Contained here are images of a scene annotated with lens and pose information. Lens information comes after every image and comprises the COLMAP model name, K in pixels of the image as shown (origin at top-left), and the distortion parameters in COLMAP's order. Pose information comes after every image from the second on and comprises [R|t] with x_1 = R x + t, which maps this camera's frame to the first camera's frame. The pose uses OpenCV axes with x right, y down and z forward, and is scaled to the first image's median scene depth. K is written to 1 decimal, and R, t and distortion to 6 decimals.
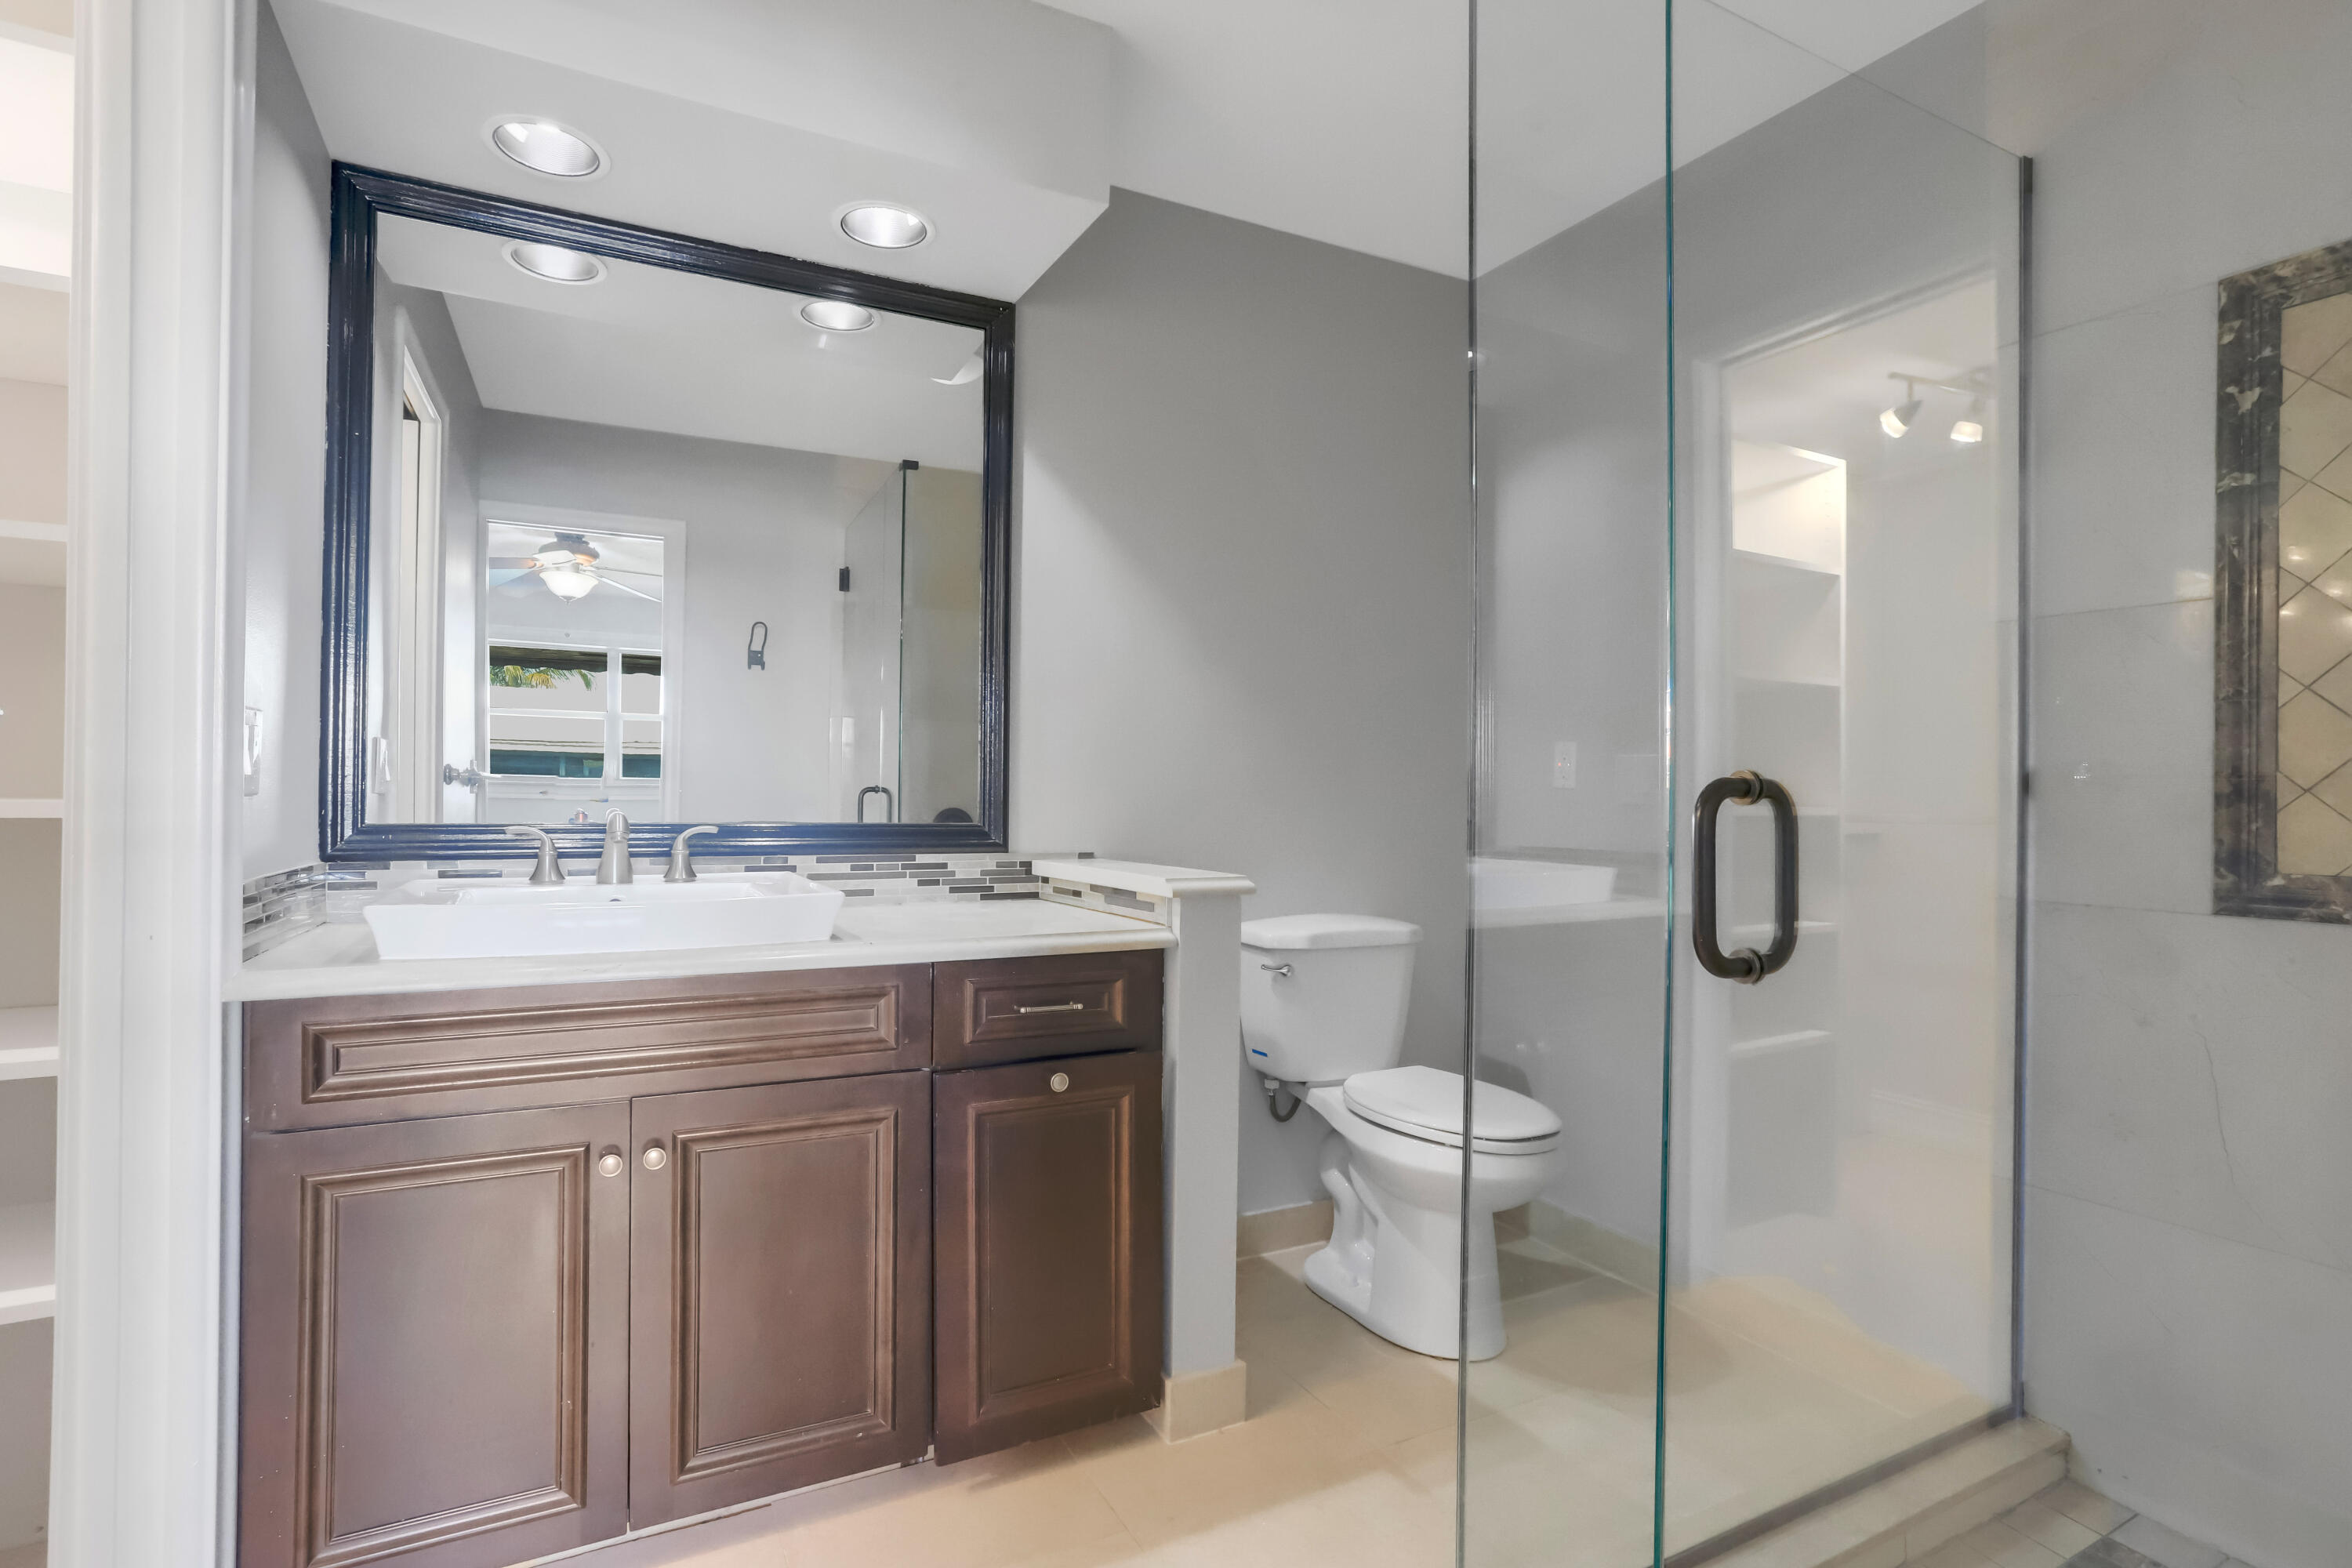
lens RADIAL K [[1141.8, 0, 1173.0], [0, 1141.8, 790.0], [0, 0, 1]] dist [-0.018928, 0.004462]
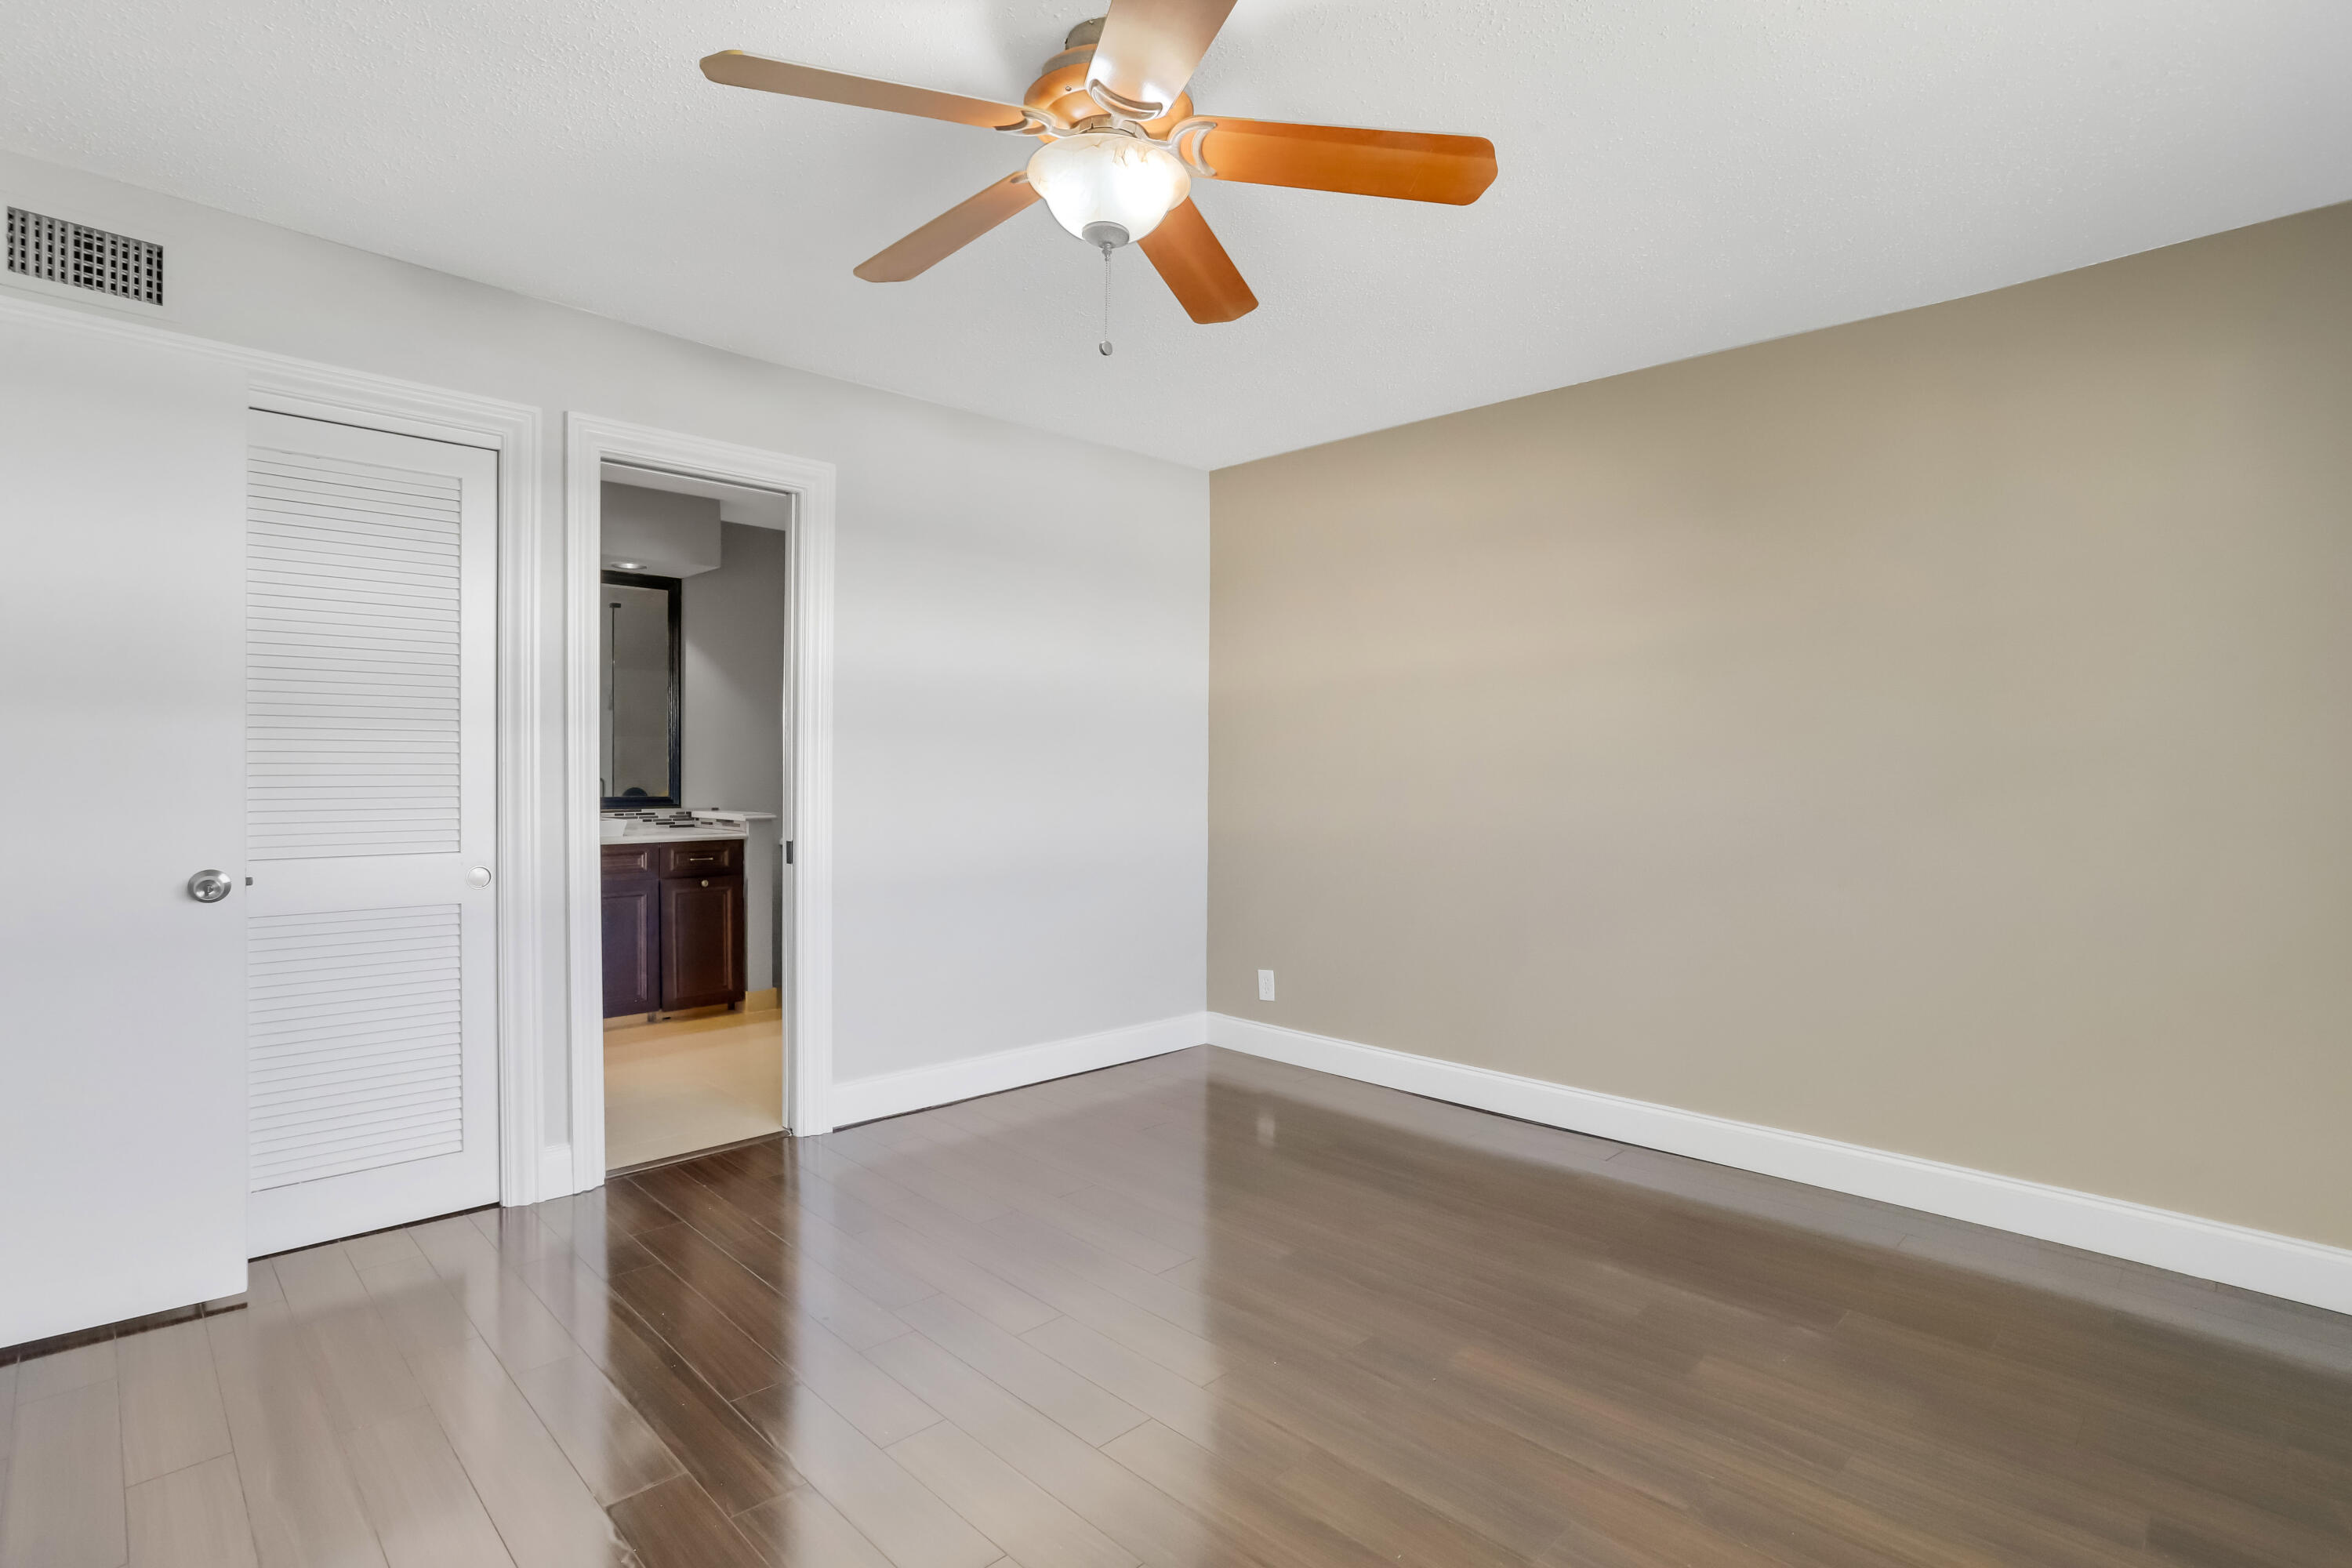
lens RADIAL K [[1141.8, 0, 1160.4], [0, 1141.8, 774.8], [0, 0, 1]] dist [-0.018928, 0.004462]
pose [[0.959048, -0.007134, 0.283154, 0.167600], [0.002527, 0.999859, 0.016630, -0.060814], [-0.283233, -0.015233, 0.958930, -1.815531]]
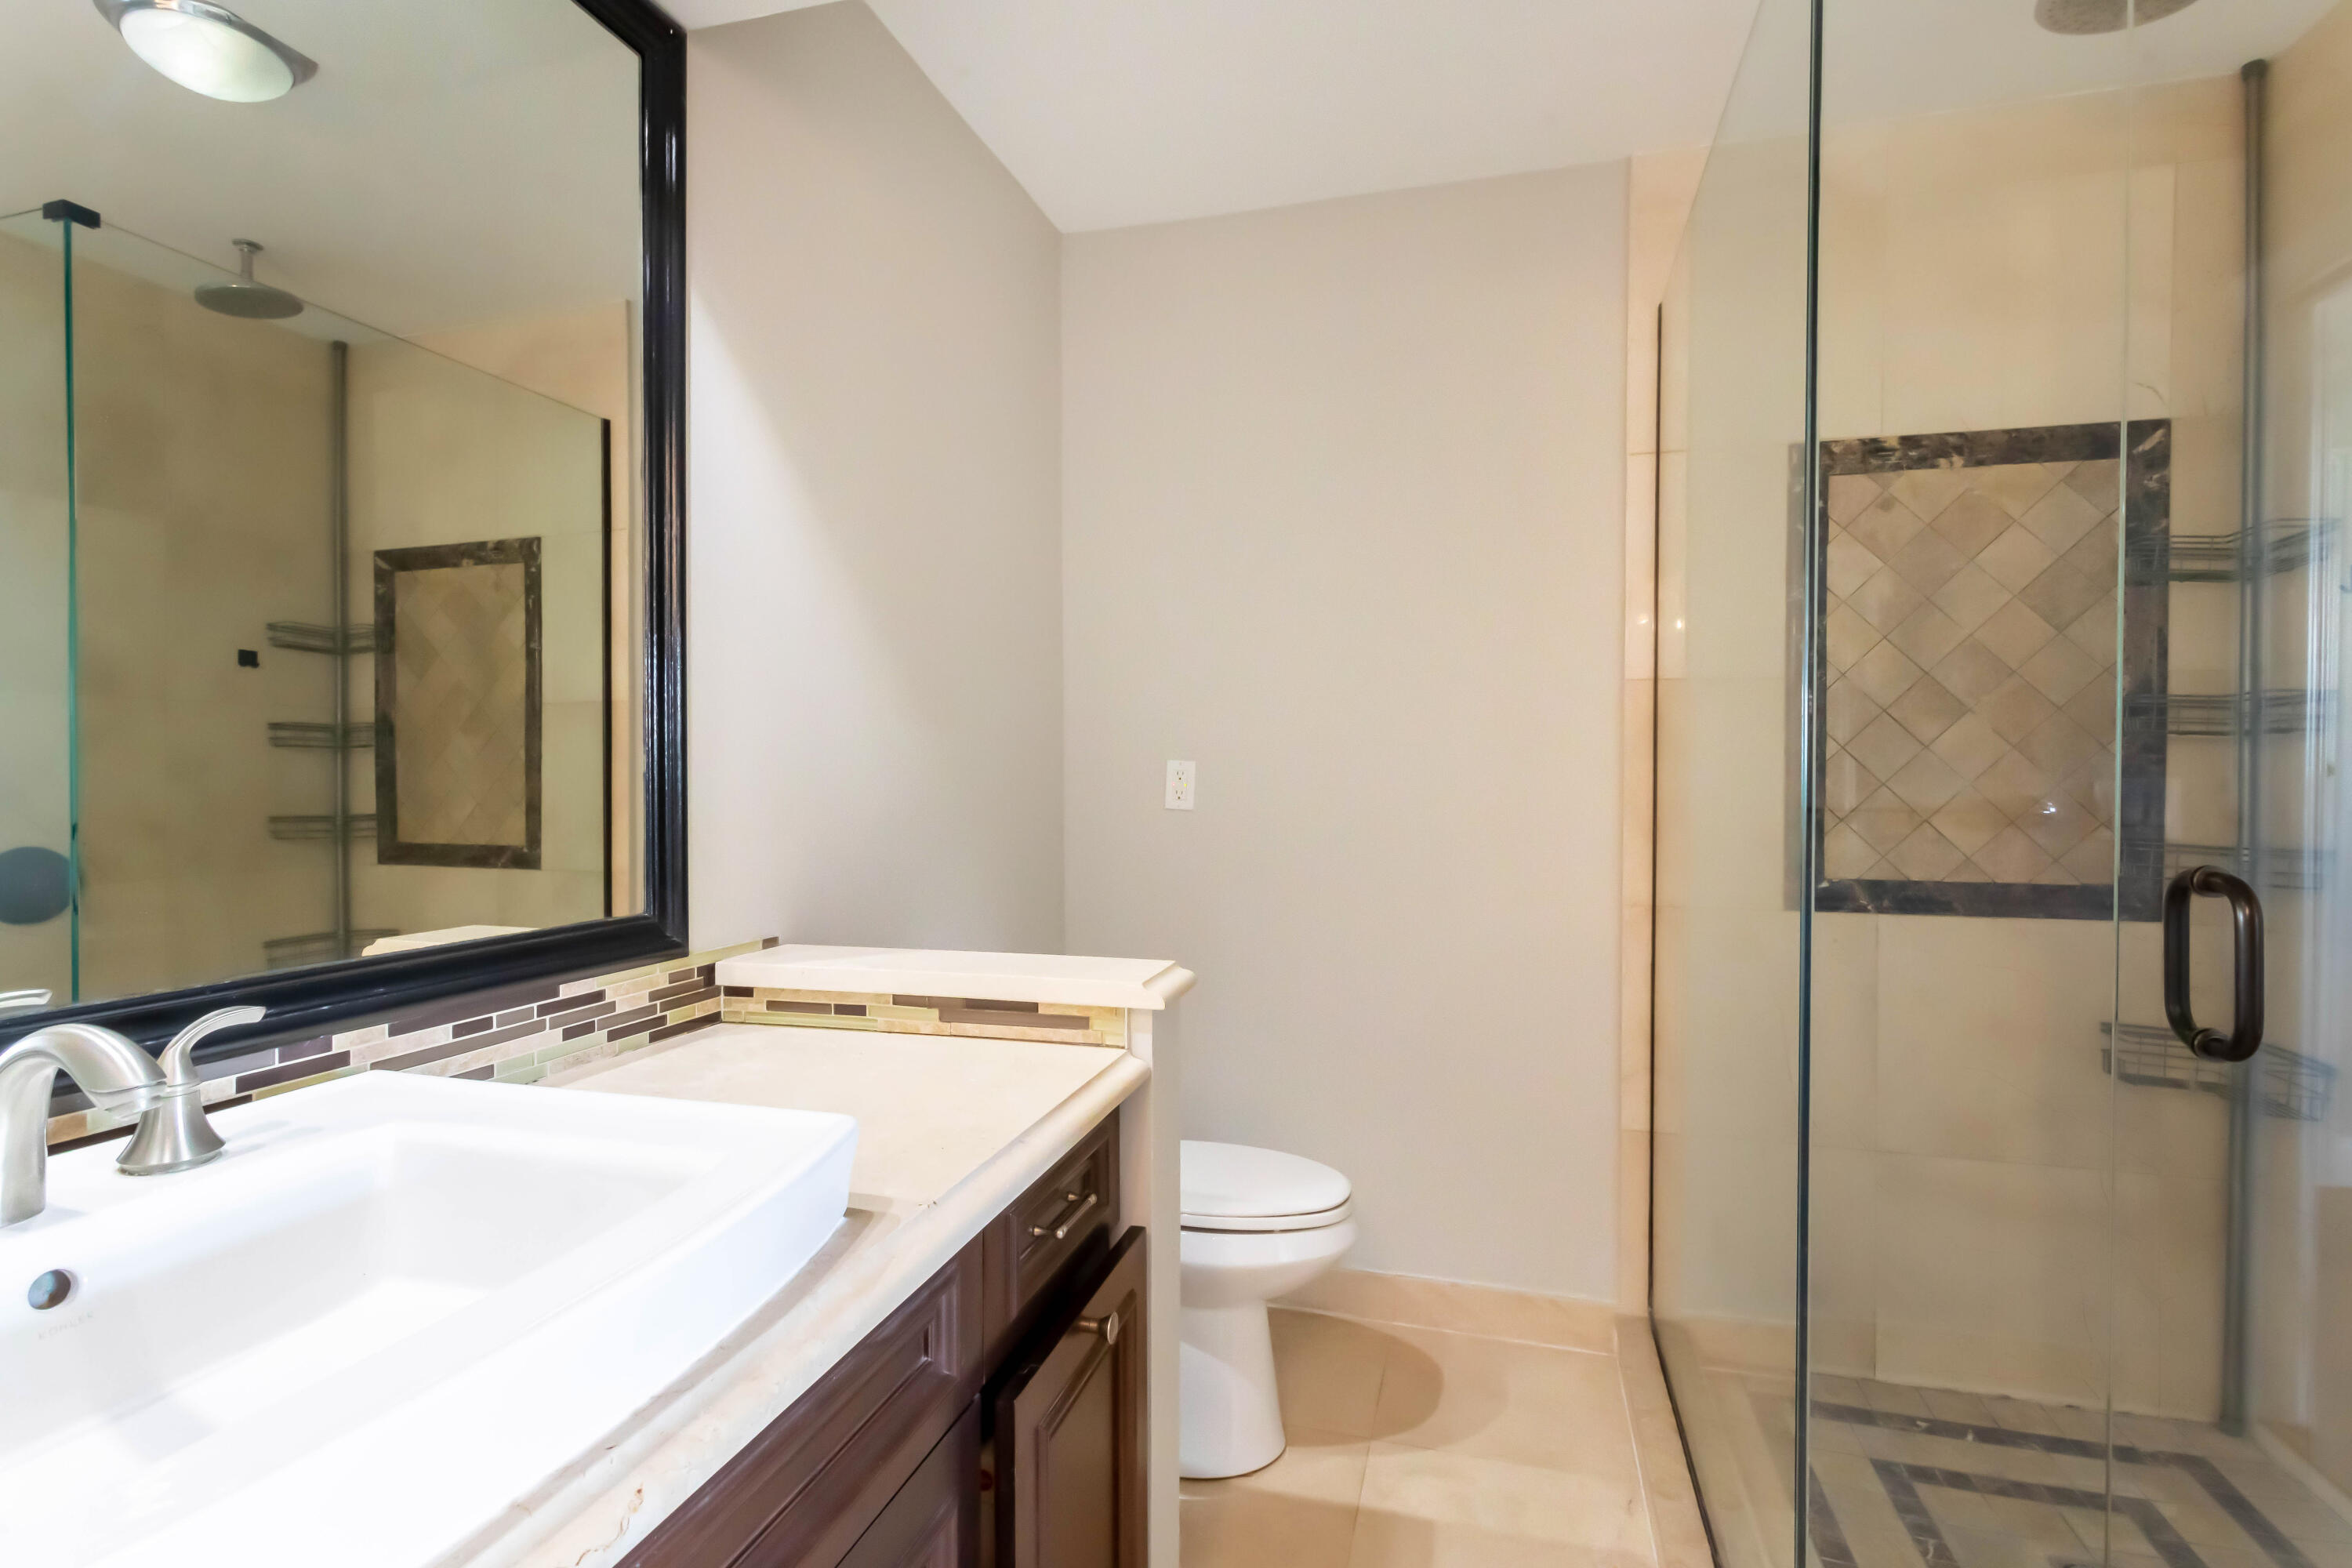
lens RADIAL K [[1109.1, 0, 1172.2], [0, 1109.1, 785.7], [0, 0, 1]] dist [0.003542, 0.000177]
pose [[0.695522, -0.013946, 0.718370, -0.430960], [-0.000144, 0.999809, 0.019549, -0.051141], [-0.718505, -0.013701, 0.695387, 0.462184]]
